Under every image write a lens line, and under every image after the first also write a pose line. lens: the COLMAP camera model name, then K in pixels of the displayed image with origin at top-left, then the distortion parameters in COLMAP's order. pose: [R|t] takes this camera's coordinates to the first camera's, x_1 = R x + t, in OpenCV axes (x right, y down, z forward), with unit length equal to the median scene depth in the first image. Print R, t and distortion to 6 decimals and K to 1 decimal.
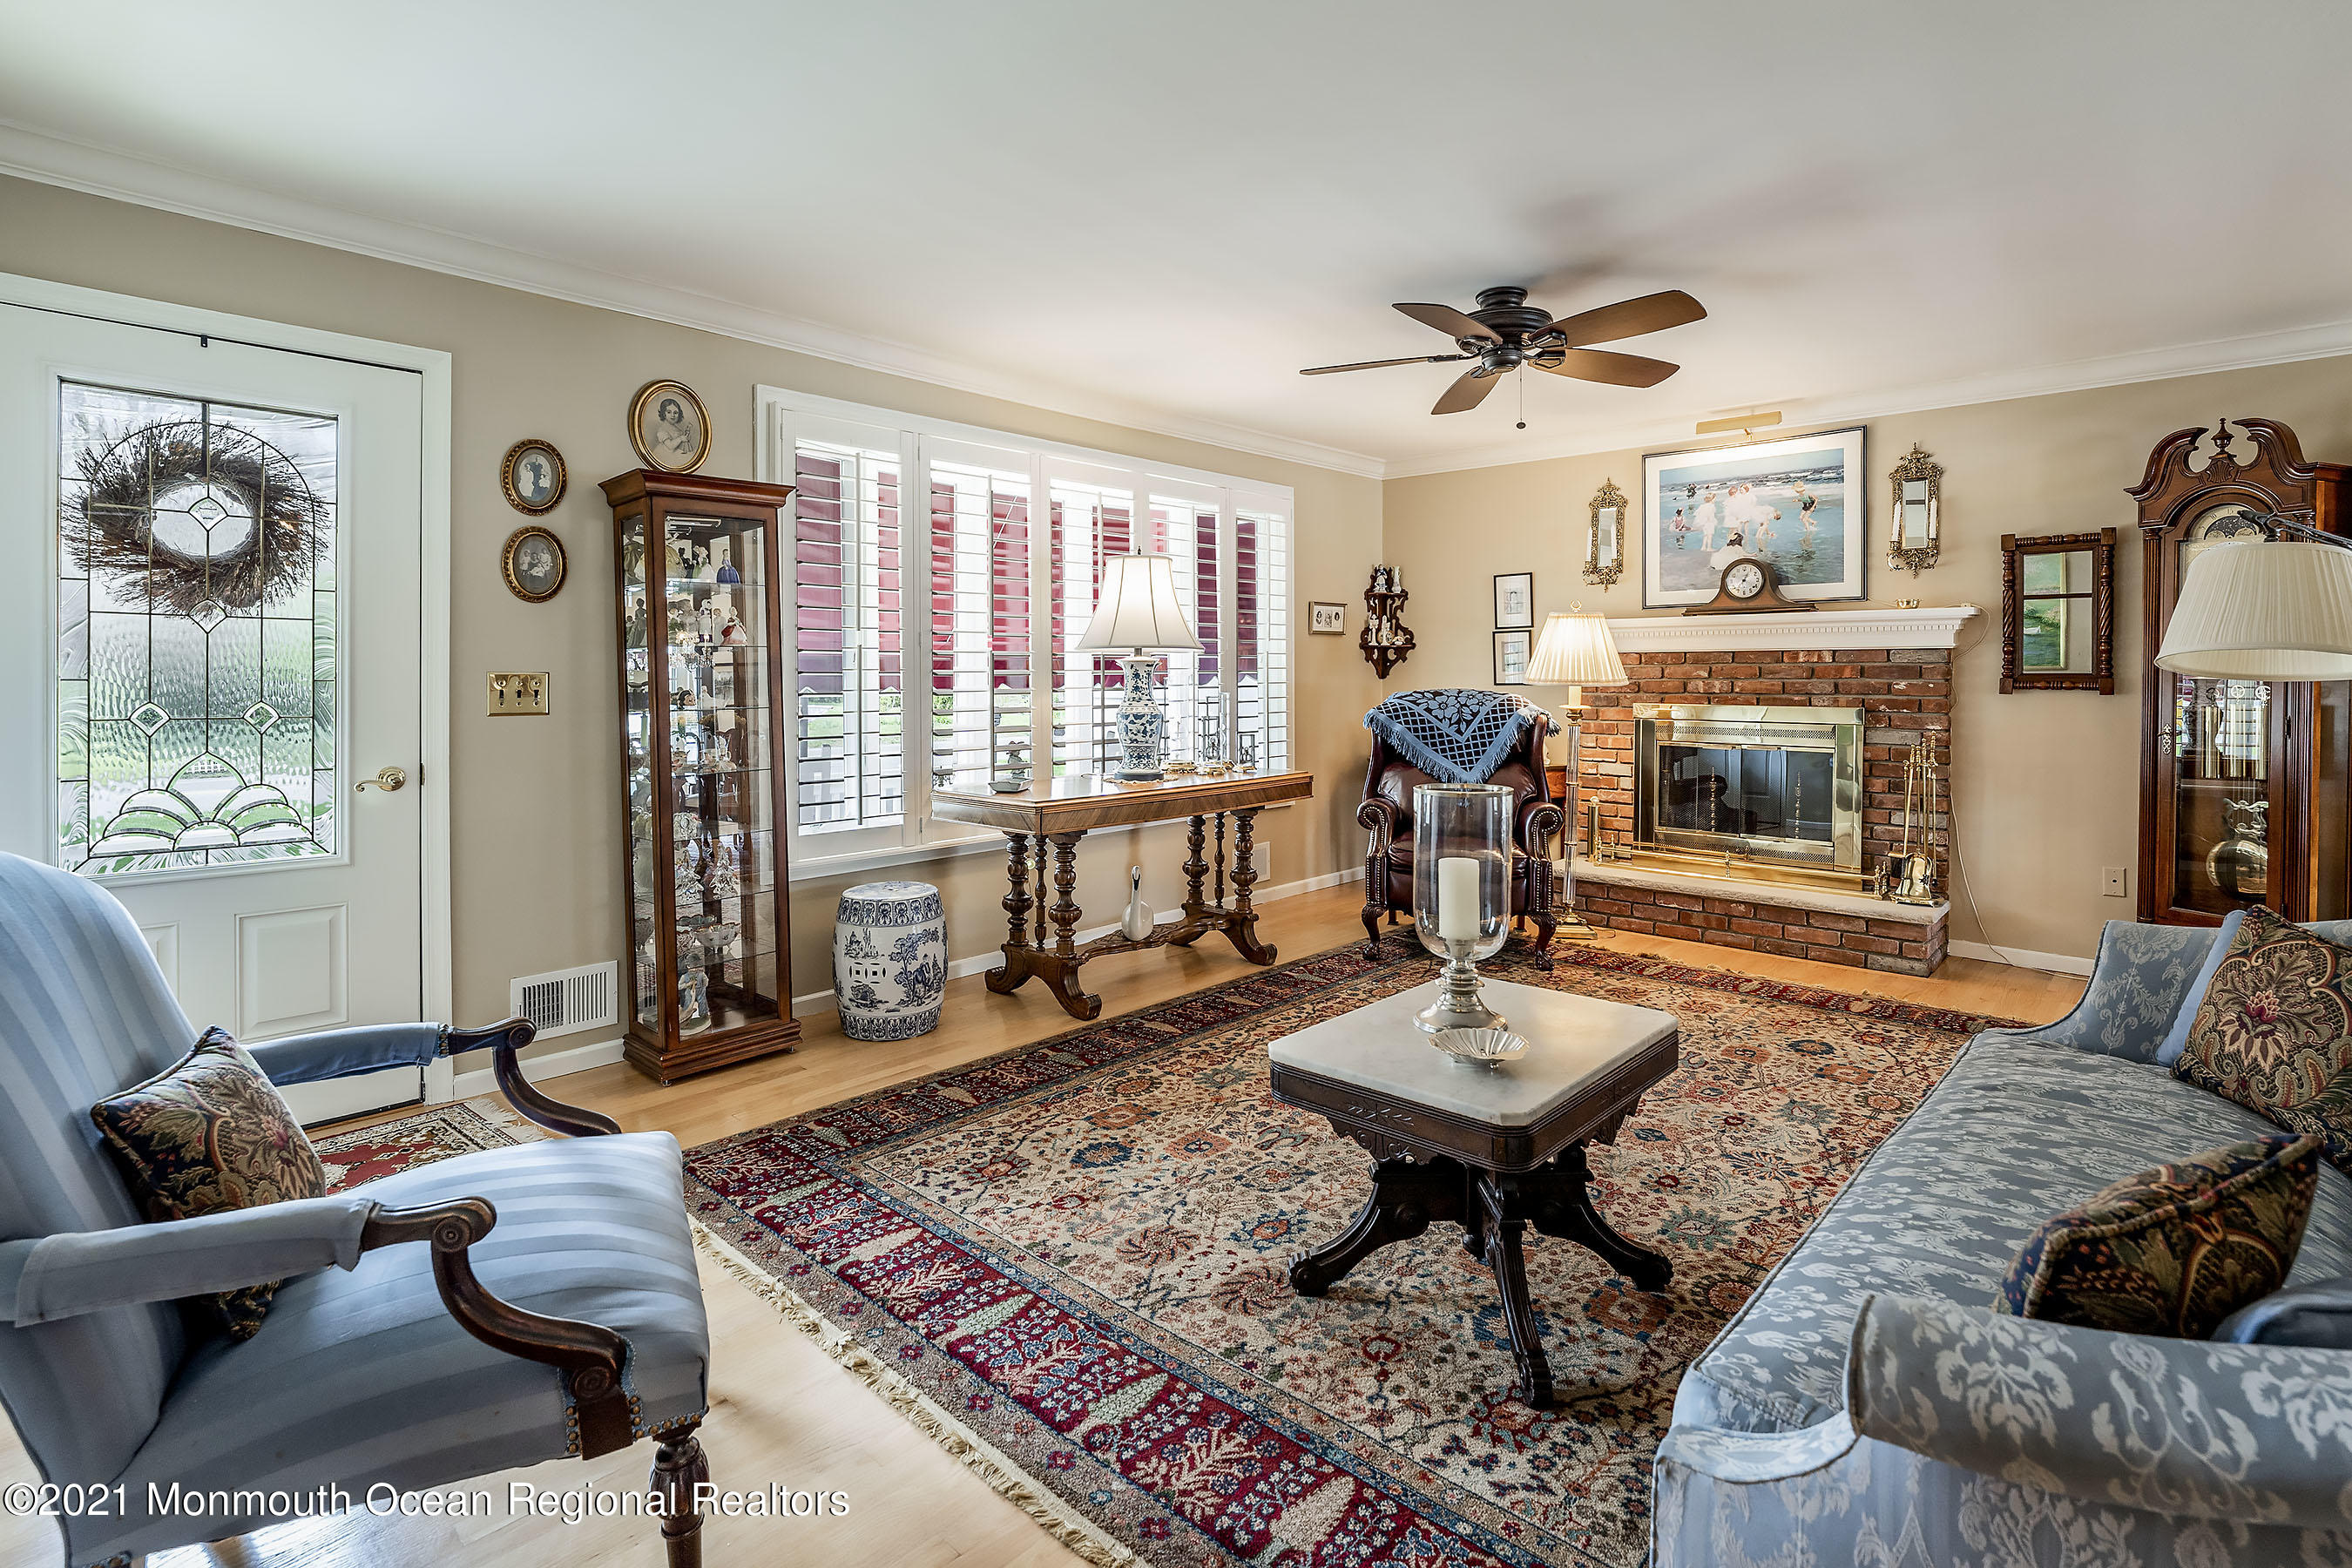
lens RADIAL K [[1119.0, 0, 1178.8], [0, 1119.0, 665.6], [0, 0, 1]] dist [-0.019986, 0.003174]
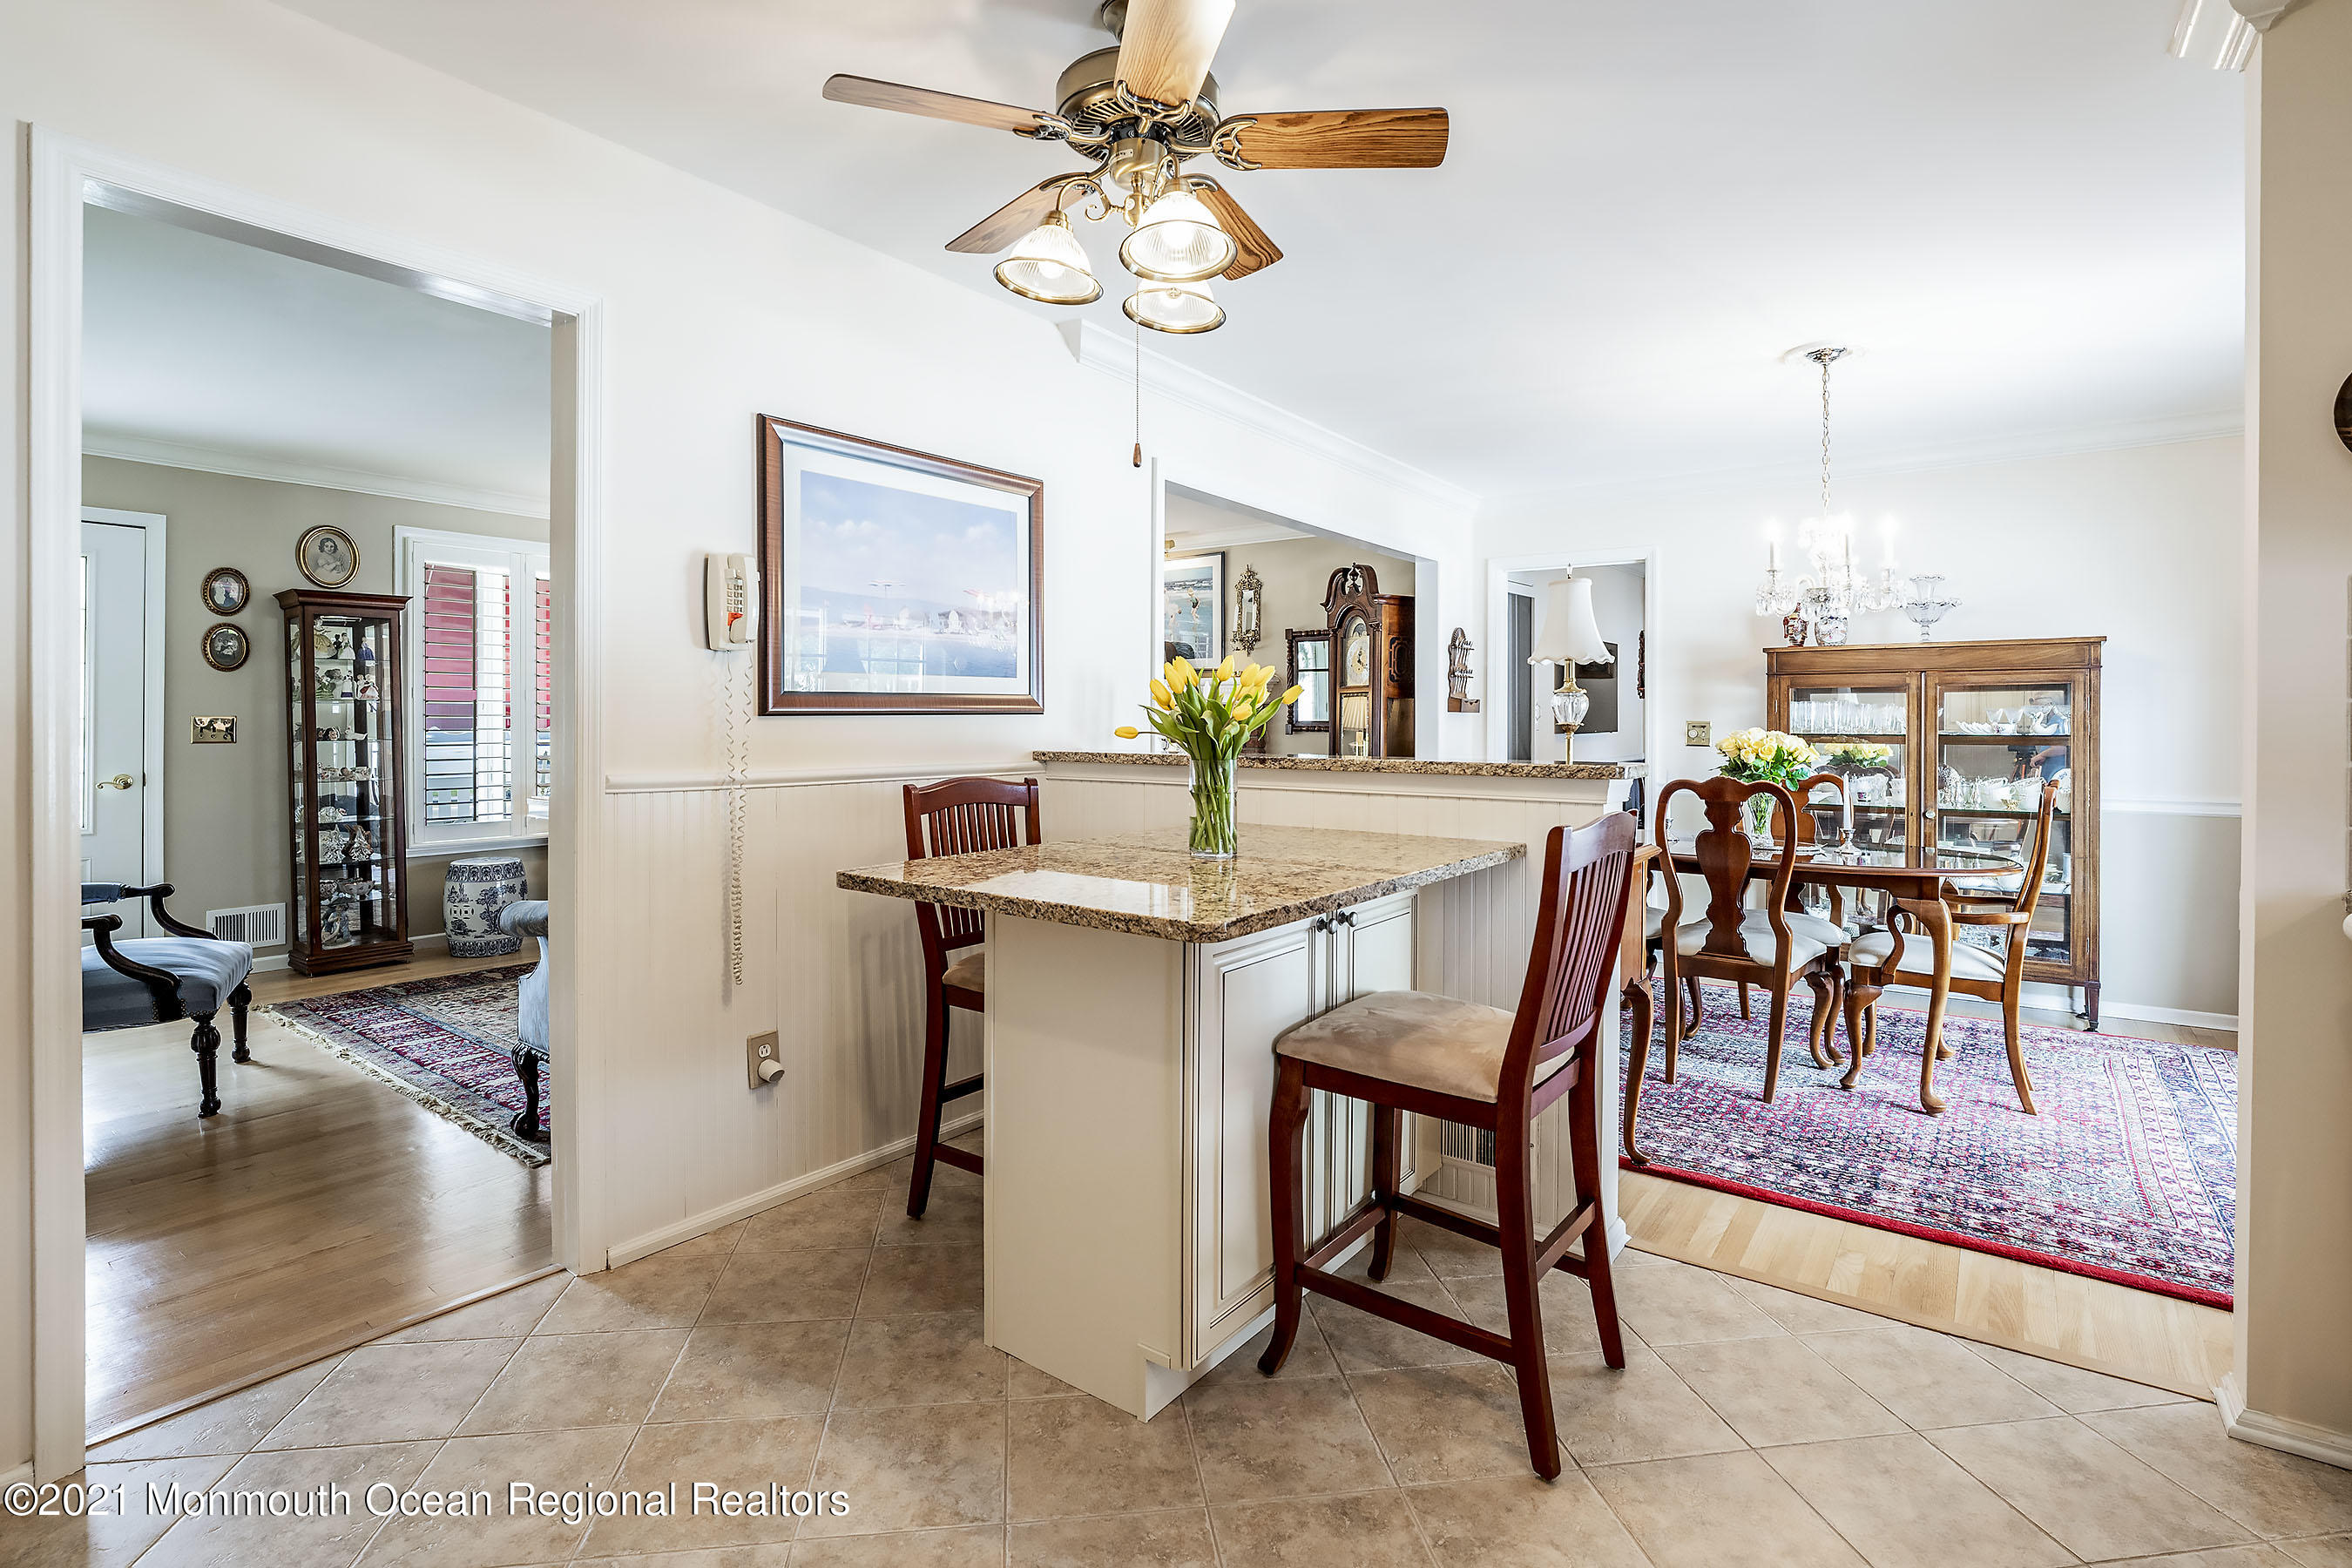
lens RADIAL K [[1119.0, 0, 1163.8], [0, 1119.0, 712.1], [0, 0, 1]] dist [-0.019986, 0.003174]
pose [[0.995214, 0.003992, 0.097633, 0.532400], [-0.003822, 0.999991, -0.001928, -0.001596], [-0.097640, 0.001546, 0.995221, -0.617499]]
